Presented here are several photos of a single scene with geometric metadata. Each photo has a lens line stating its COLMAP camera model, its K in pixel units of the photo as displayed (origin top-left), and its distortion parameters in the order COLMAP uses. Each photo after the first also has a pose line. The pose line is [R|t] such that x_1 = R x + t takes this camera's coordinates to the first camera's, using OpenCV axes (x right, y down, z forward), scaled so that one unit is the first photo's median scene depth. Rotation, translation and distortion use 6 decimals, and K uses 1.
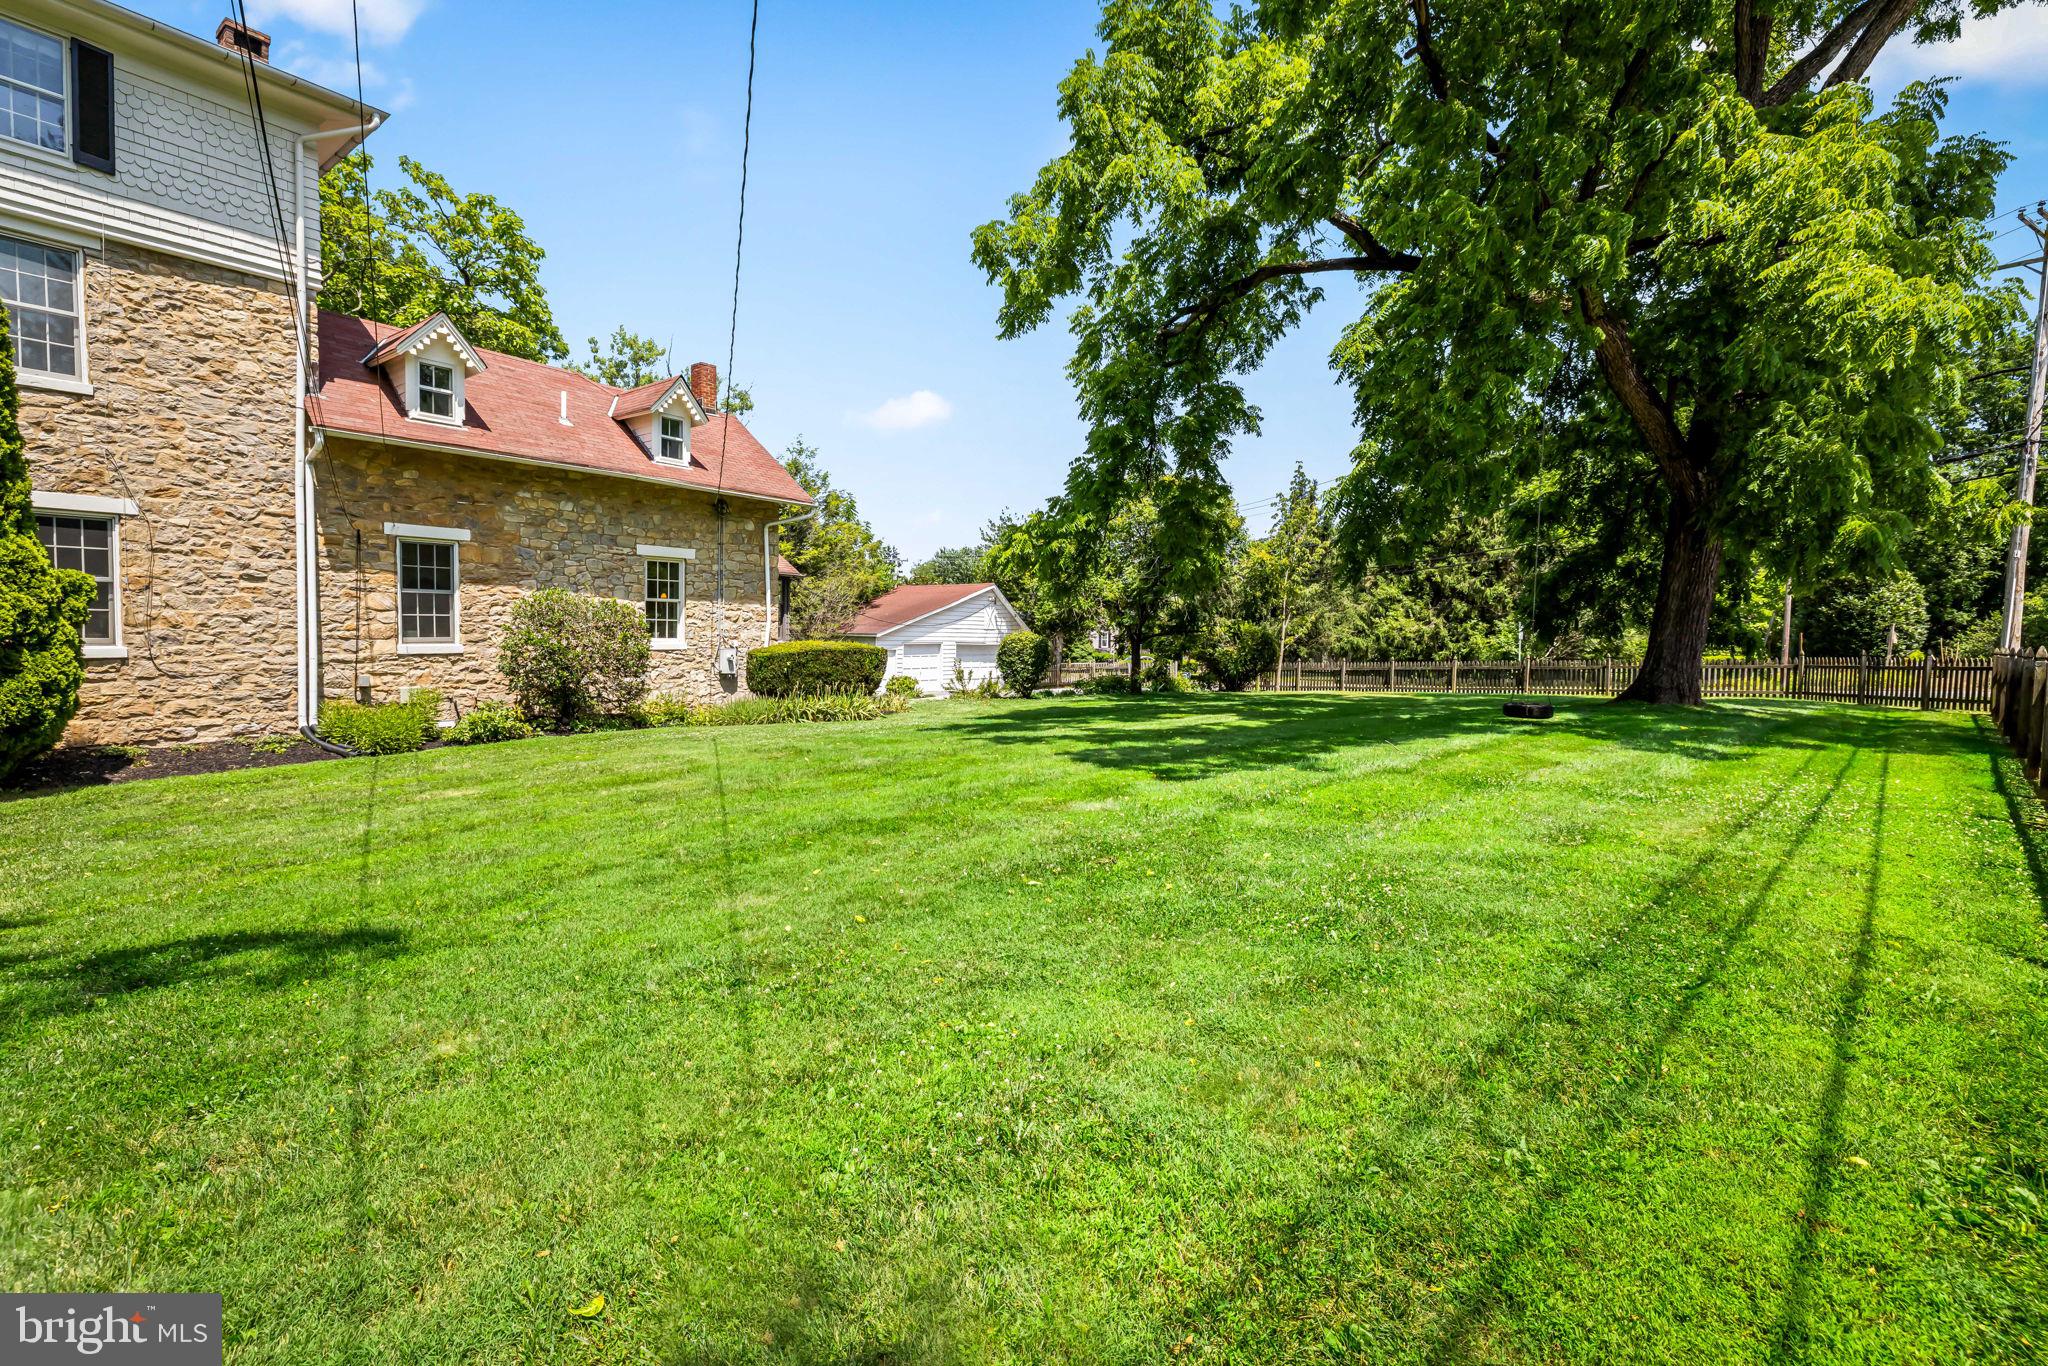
lens RADIAL K [[907.2, 0, 1027.1], [0, 907.2, 637.7], [0, 0, 1]] dist [-0.000323, -0.000062]
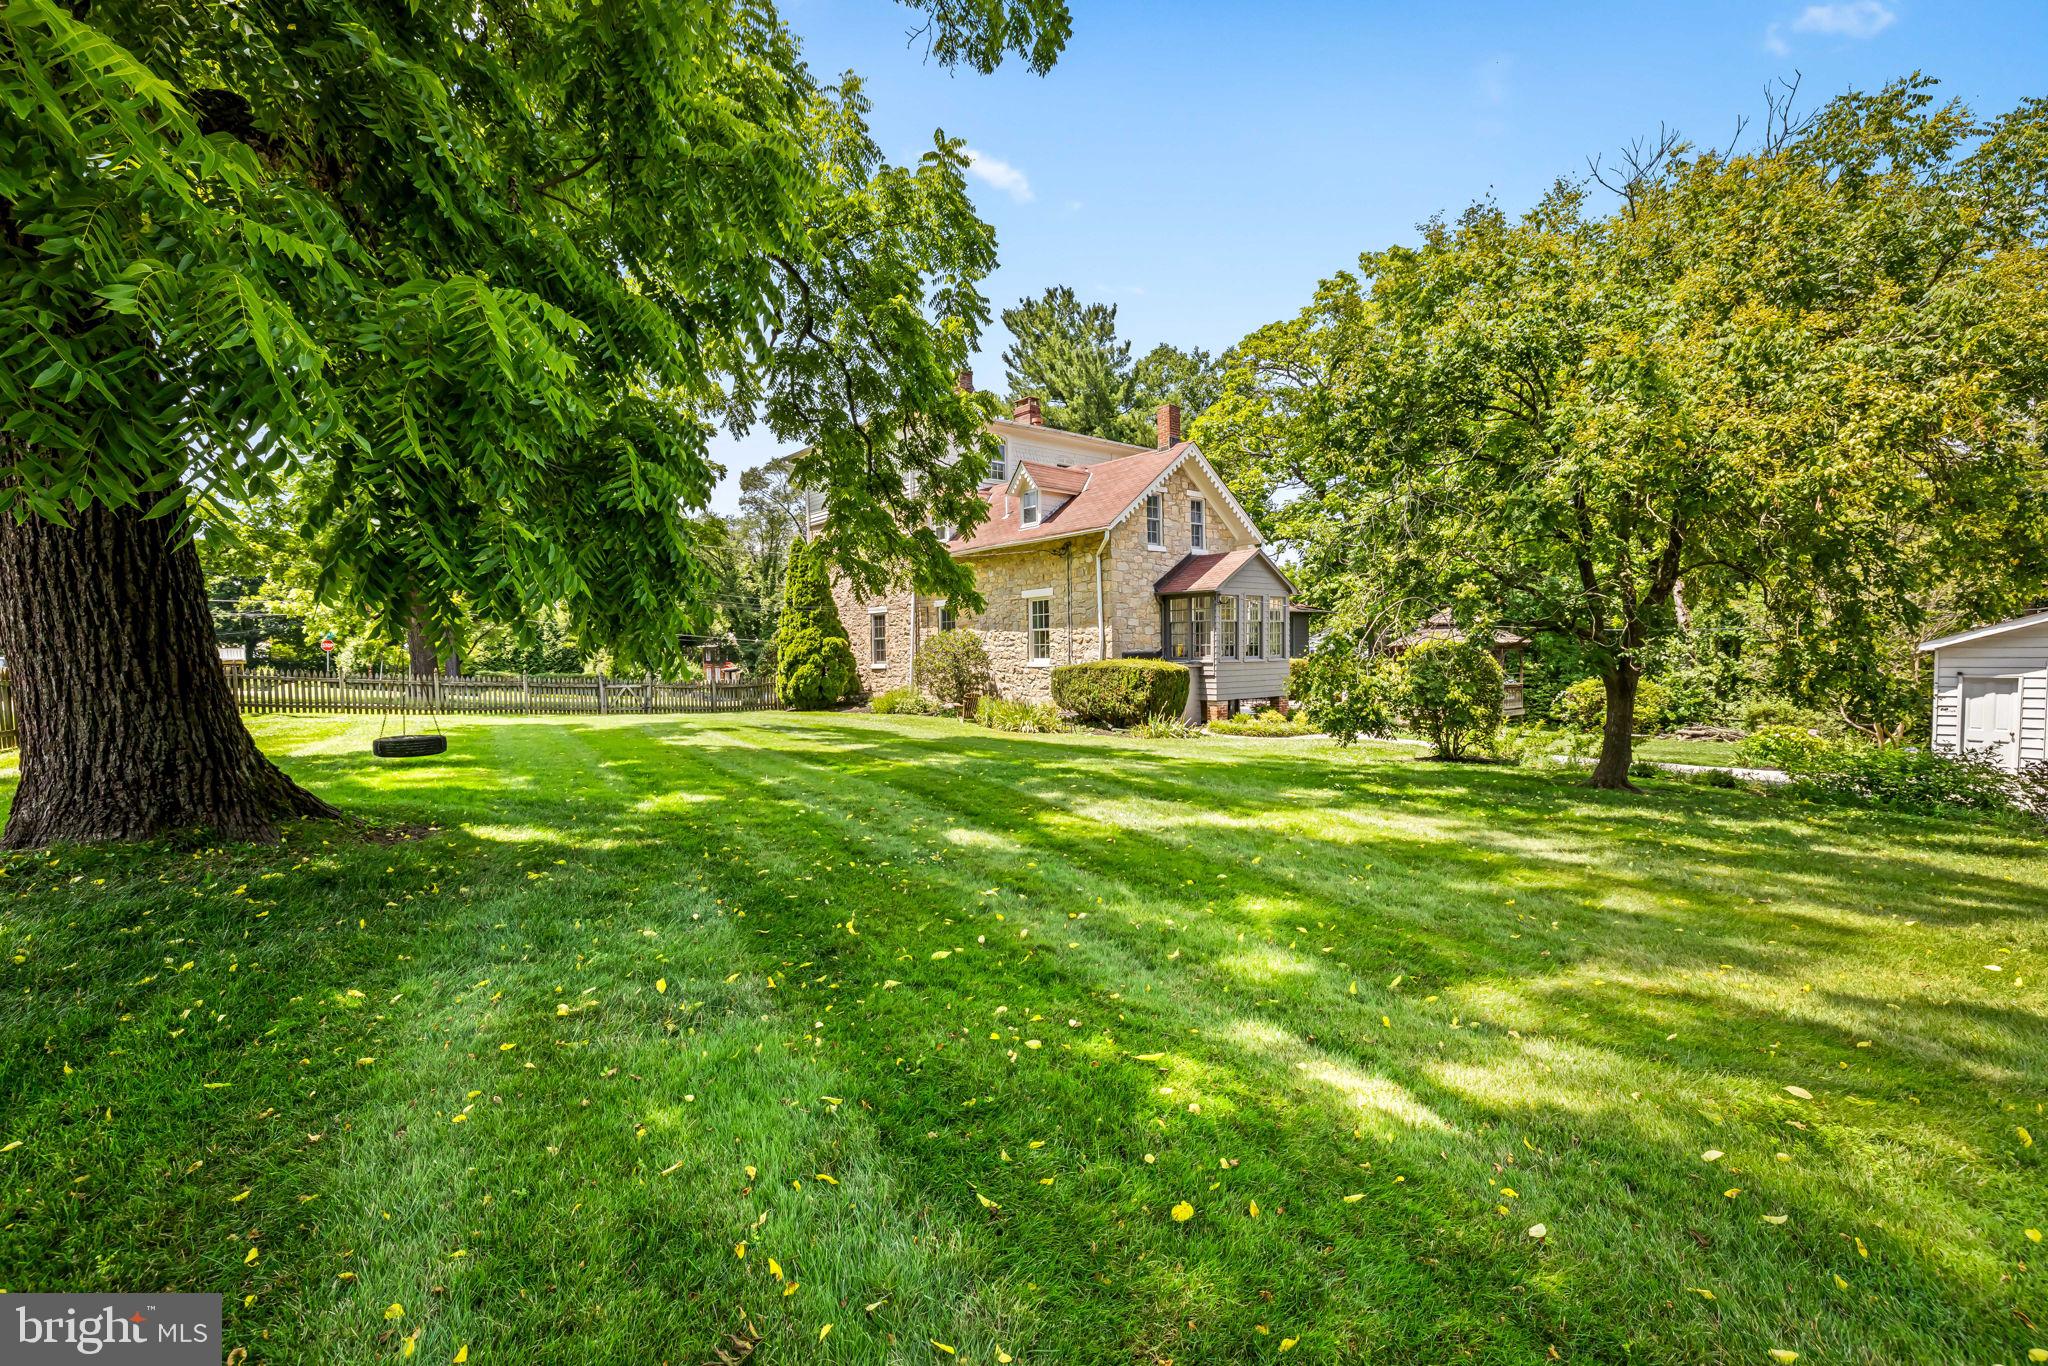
lens RADIAL K [[899.9, 0, 1016.8], [0, 899.9, 708.5], [0, 0, 1]] dist [-0.000071, 0.000196]
pose [[-0.261540, 0.048371, -0.963980, 0.874130], [0.007625, 0.998816, 0.048051, 0.010249], [0.965162, 0.005217, -0.261599, 1.296014]]
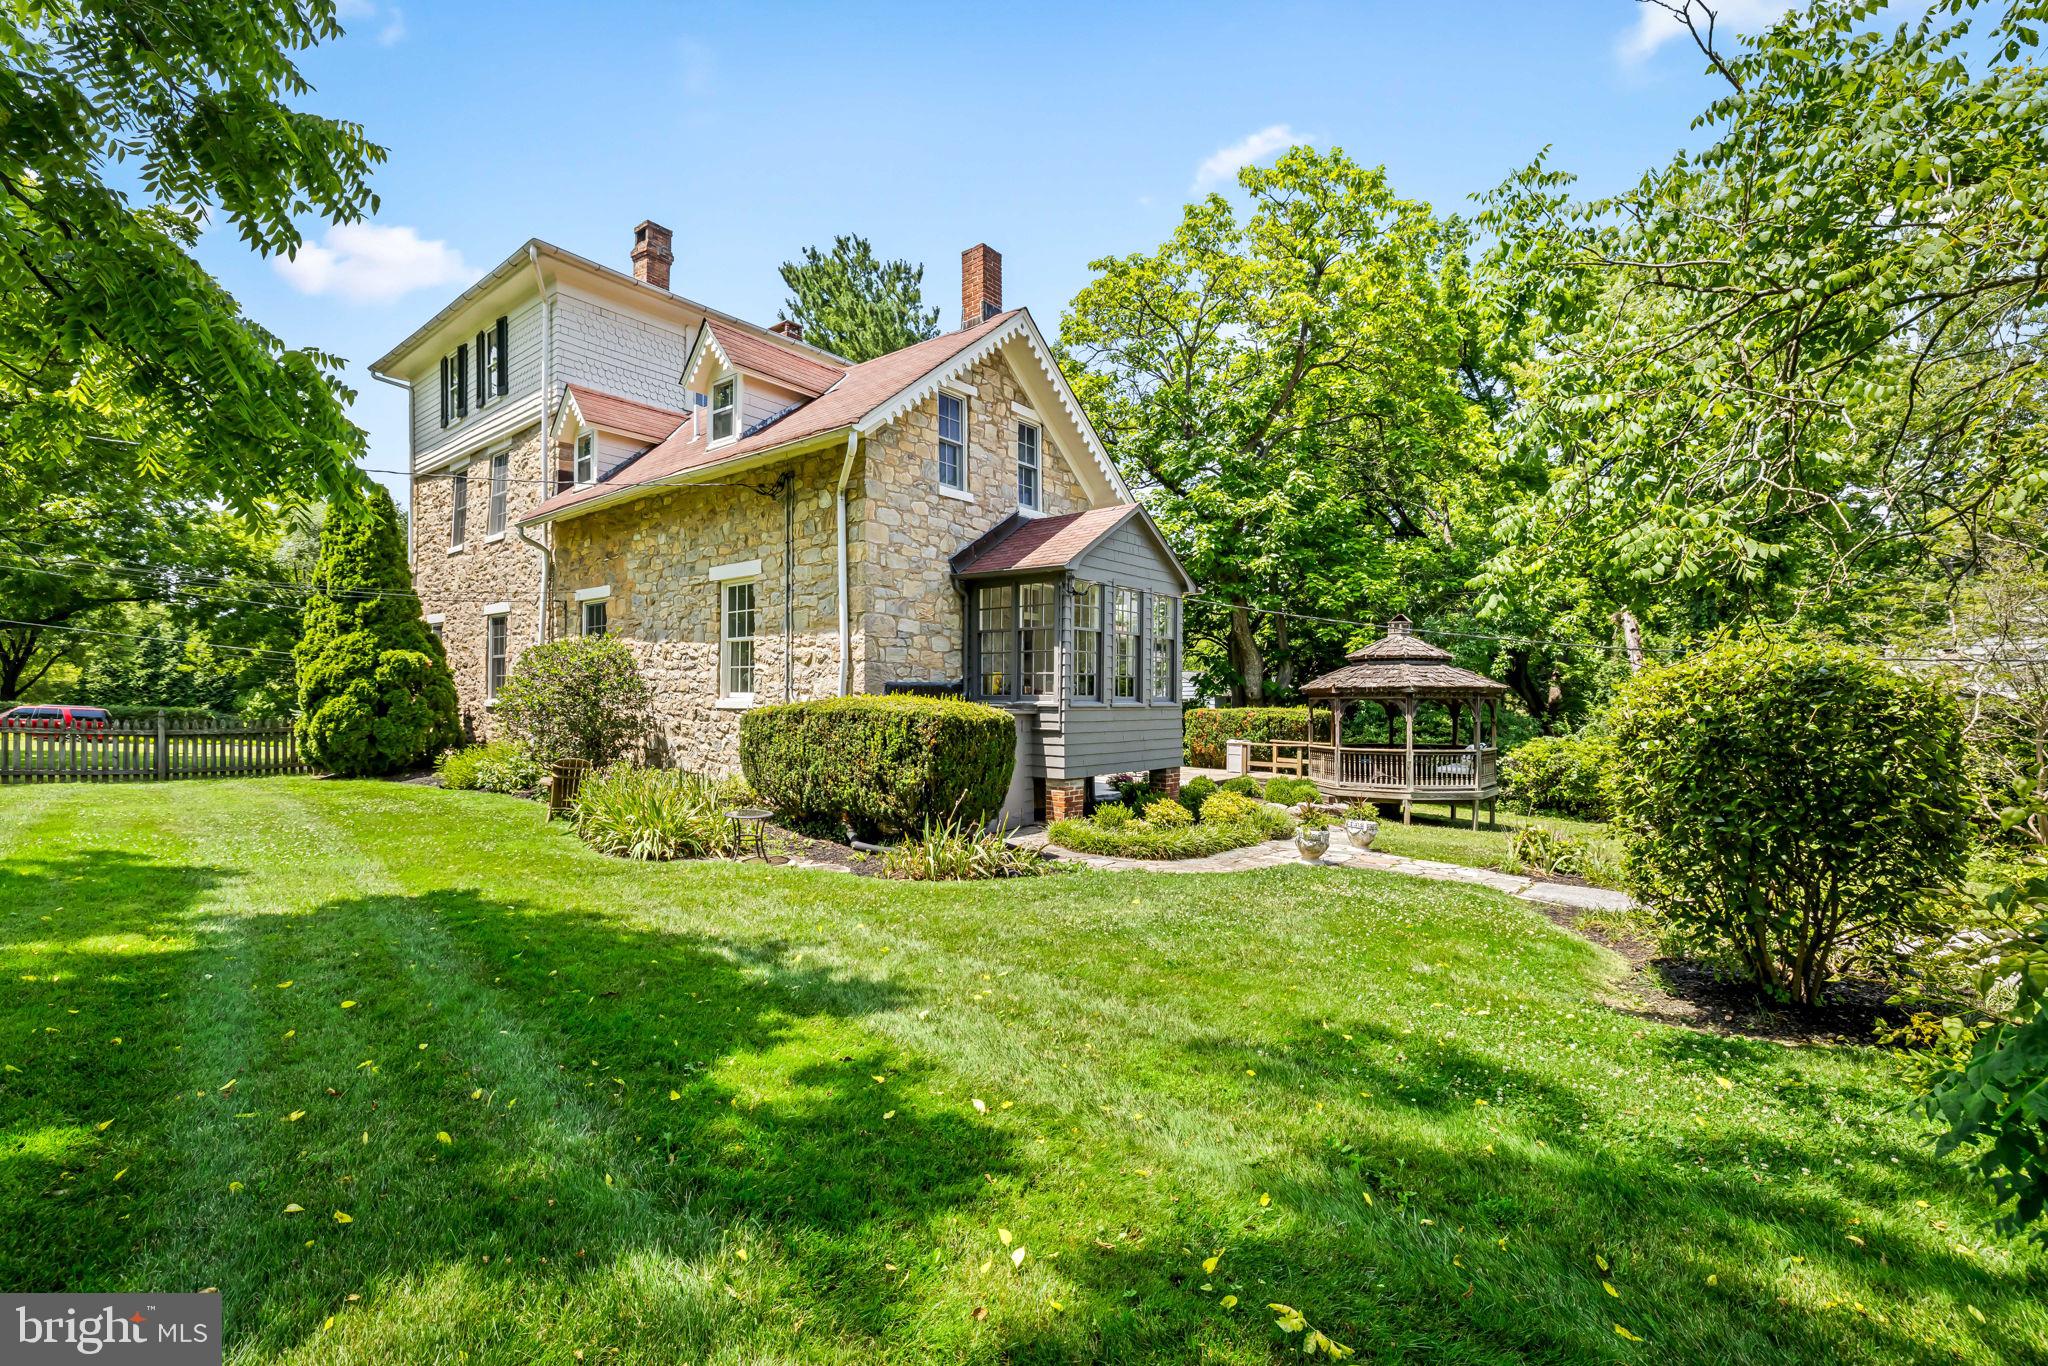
lens RADIAL K [[899.9, 0, 1016.8], [0, 899.9, 708.5], [0, 0, 1]] dist [-0.000071, 0.000196]
pose [[-0.061067, -0.005209, -0.998120, 0.286828], [-0.013528, 0.999899, -0.004390, 0.013208], [0.998042, 0.013235, -0.061132, 1.245005]]
